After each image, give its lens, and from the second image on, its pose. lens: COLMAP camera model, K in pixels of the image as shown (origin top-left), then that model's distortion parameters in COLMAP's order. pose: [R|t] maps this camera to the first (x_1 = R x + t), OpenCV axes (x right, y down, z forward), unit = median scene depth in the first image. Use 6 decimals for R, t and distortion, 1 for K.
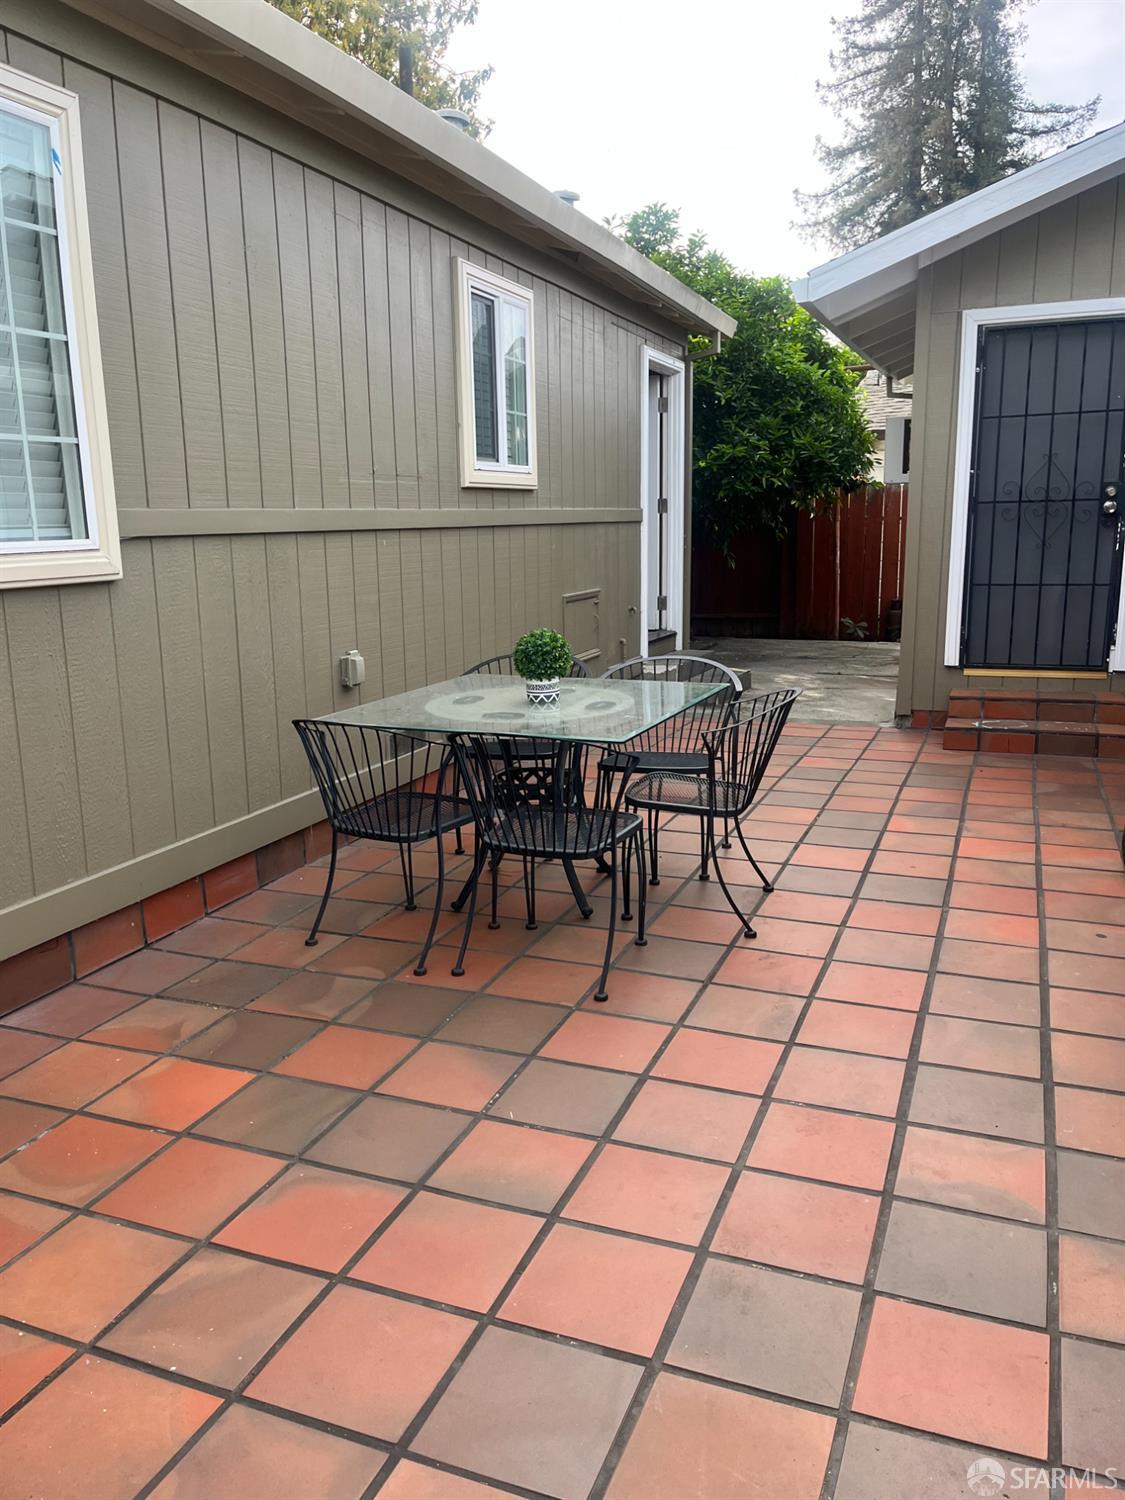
lens RADIAL K [[1133.1, 0, 562.1], [0, 1133.1, 757.0], [0, 0, 1]] dist [0.060510, -0.090082]
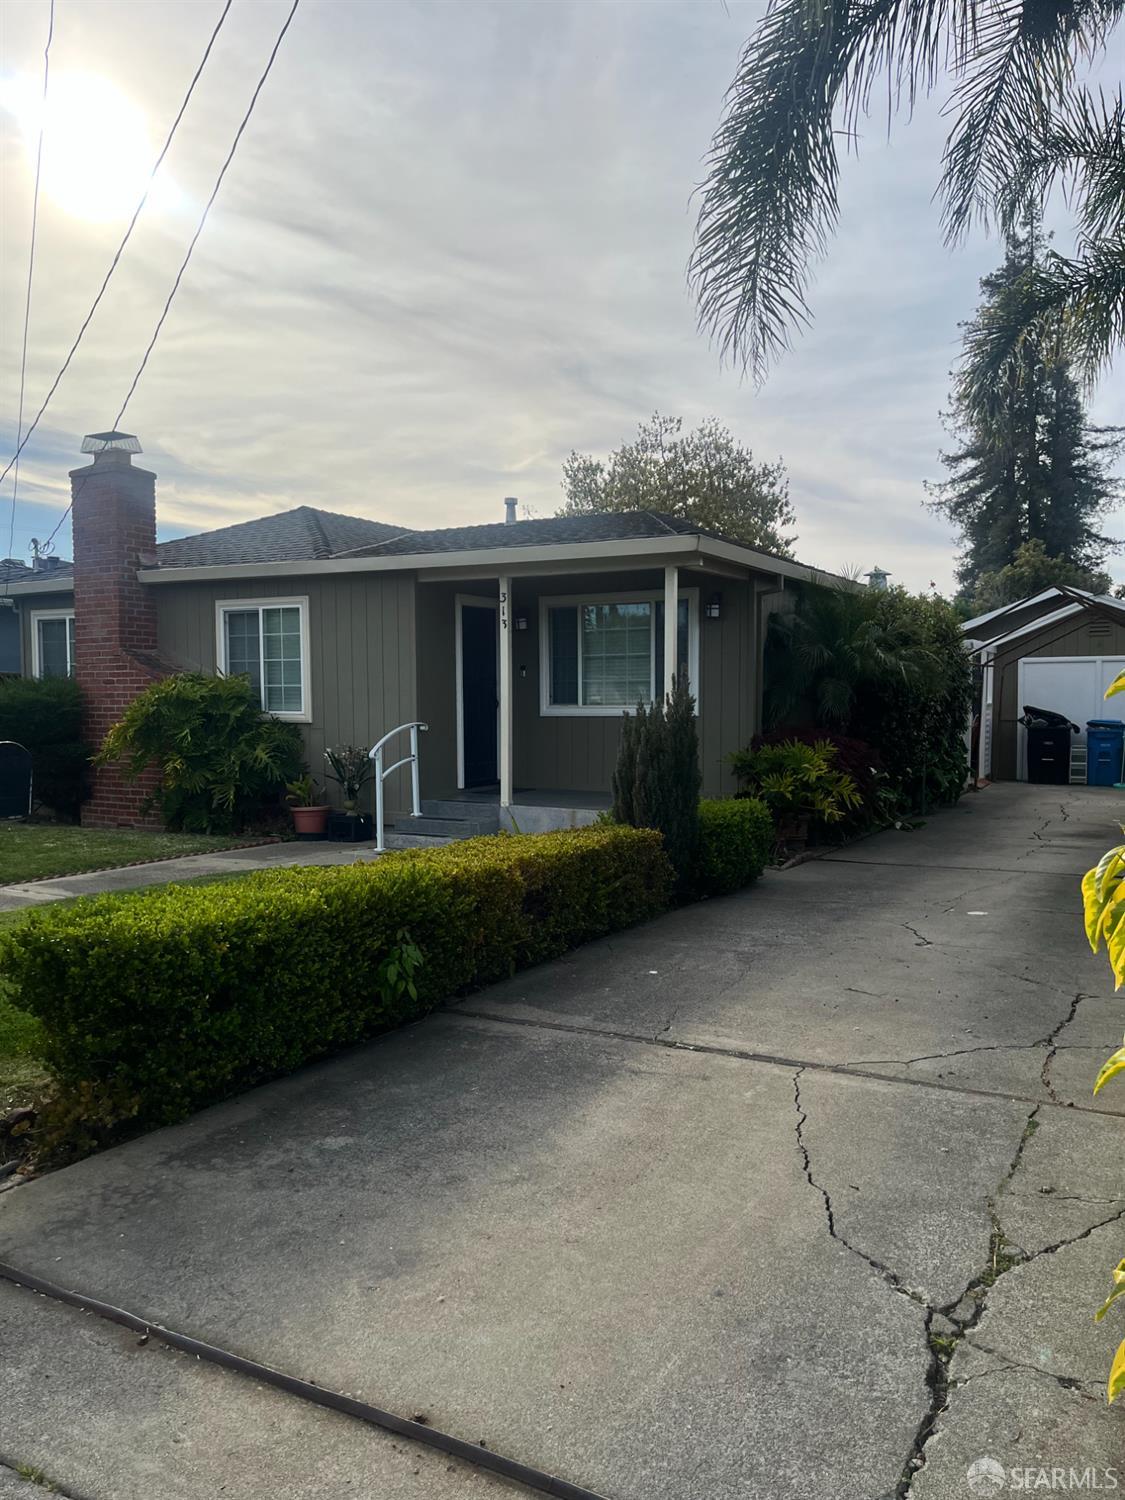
lens RADIAL K [[1133.1, 0, 562.5], [0, 1133.1, 754.0], [0, 0, 1]] dist [0.060510, -0.090082]
pose [[0.992503, 0.023220, -0.119996, -0.267588], [-0.042432, 0.986184, -0.160128, 0.360553], [0.114620, 0.164019, 0.979776, -1.588298]]
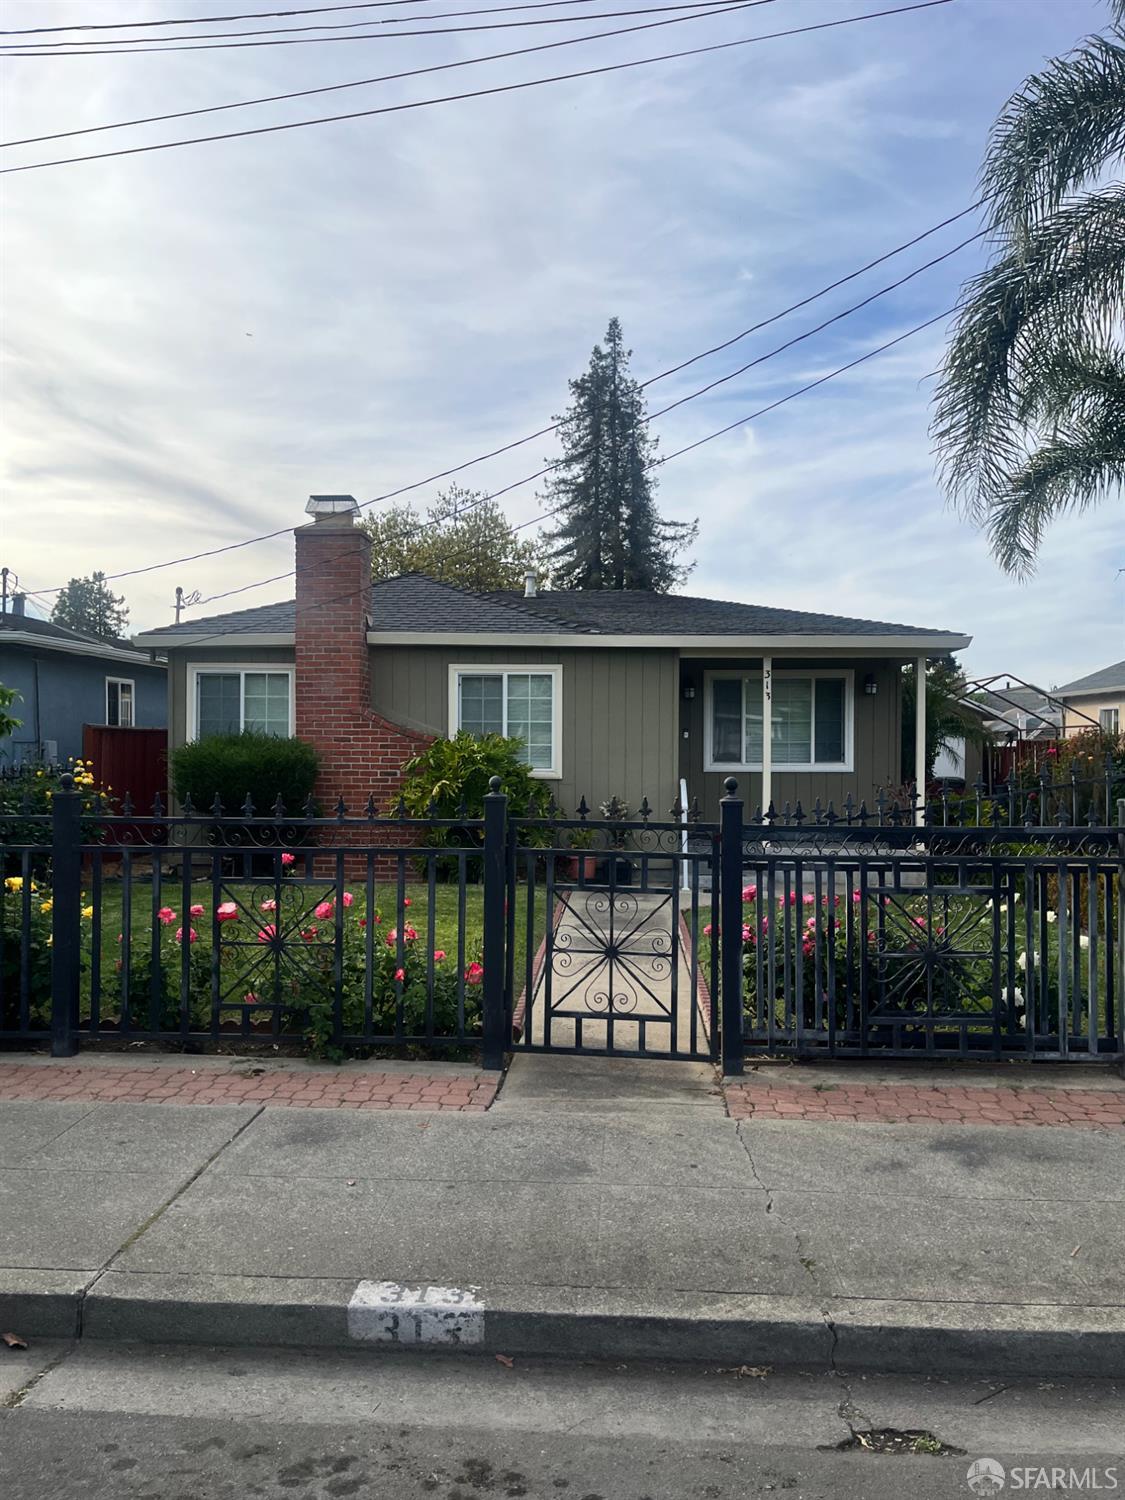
lens RADIAL K [[1133.1, 0, 568.4], [0, 1133.1, 747.2], [0, 0, 1]] dist [0.060510, -0.090082]
pose [[0.949236, 0.024866, 0.313580, -0.891581], [0.043268, 0.977075, -0.208455, 0.380100], [-0.311574, 0.211440, 0.926399, -1.658156]]
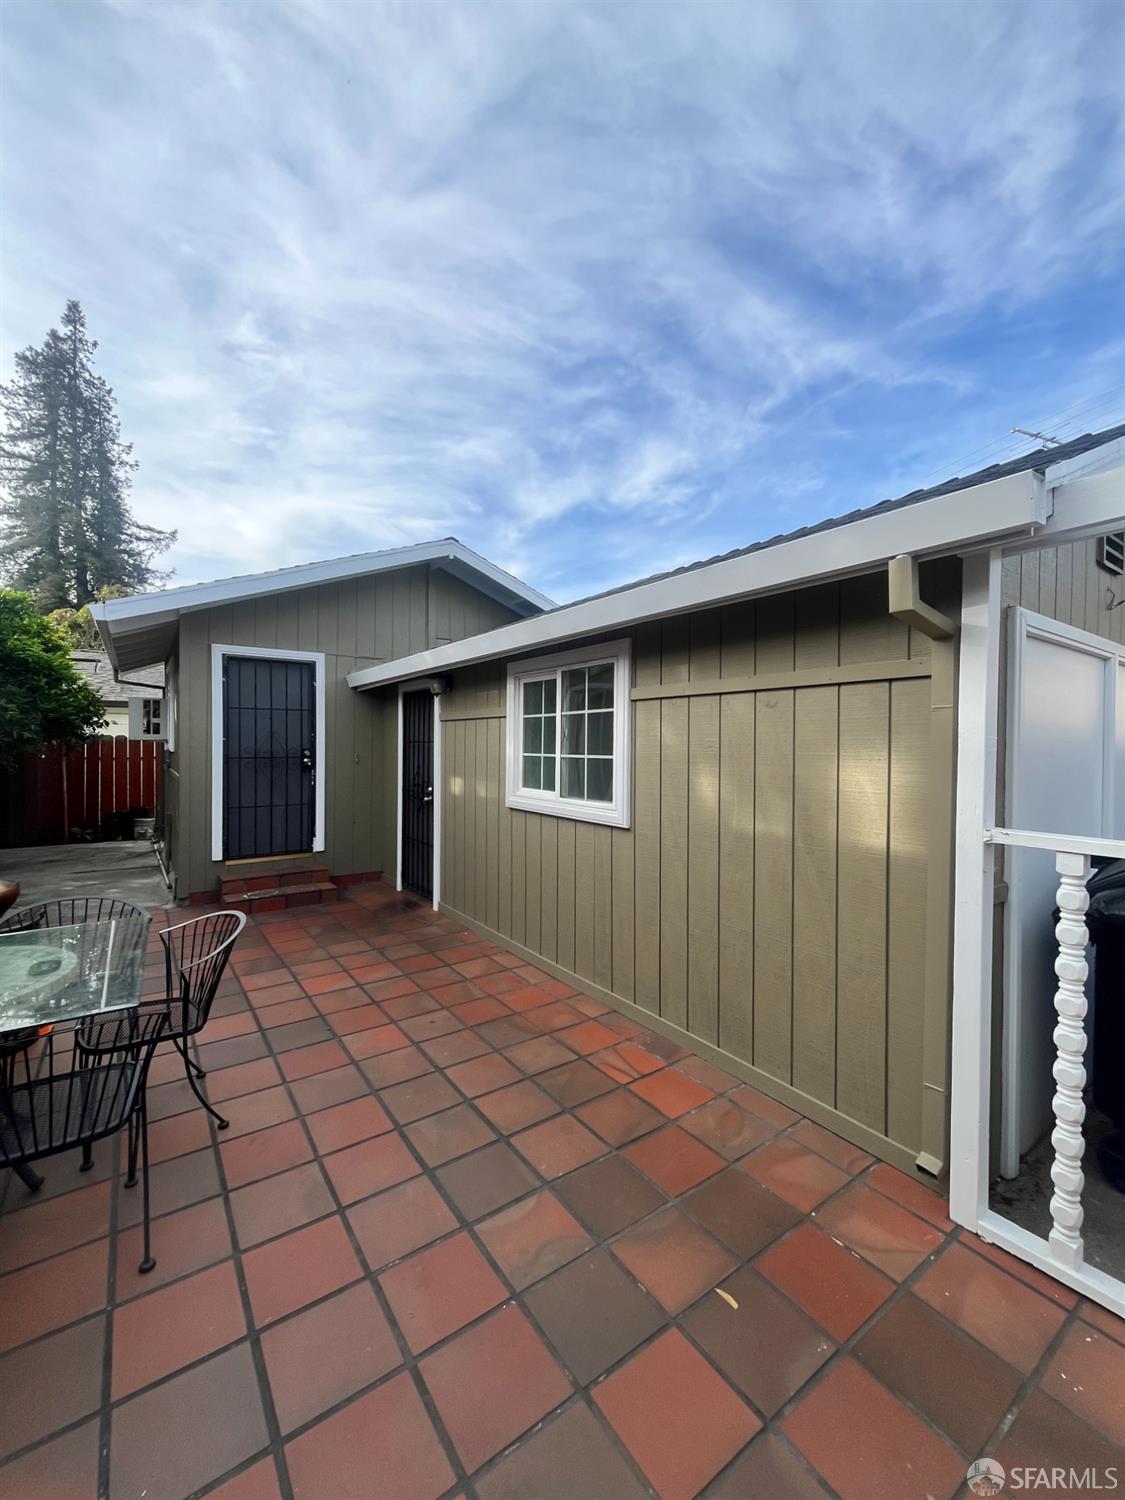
lens RADIAL K [[603.9, 0, 568.3], [0, 603.9, 750.1], [0, 0, 1]] dist [-0.004783, 0.000580]
pose [[0.531482, 0.014052, 0.846953, -0.066644], [0.159504, 0.980316, -0.116357, -0.036469], [-0.831917, 0.196934, 0.518779, 0.097259]]
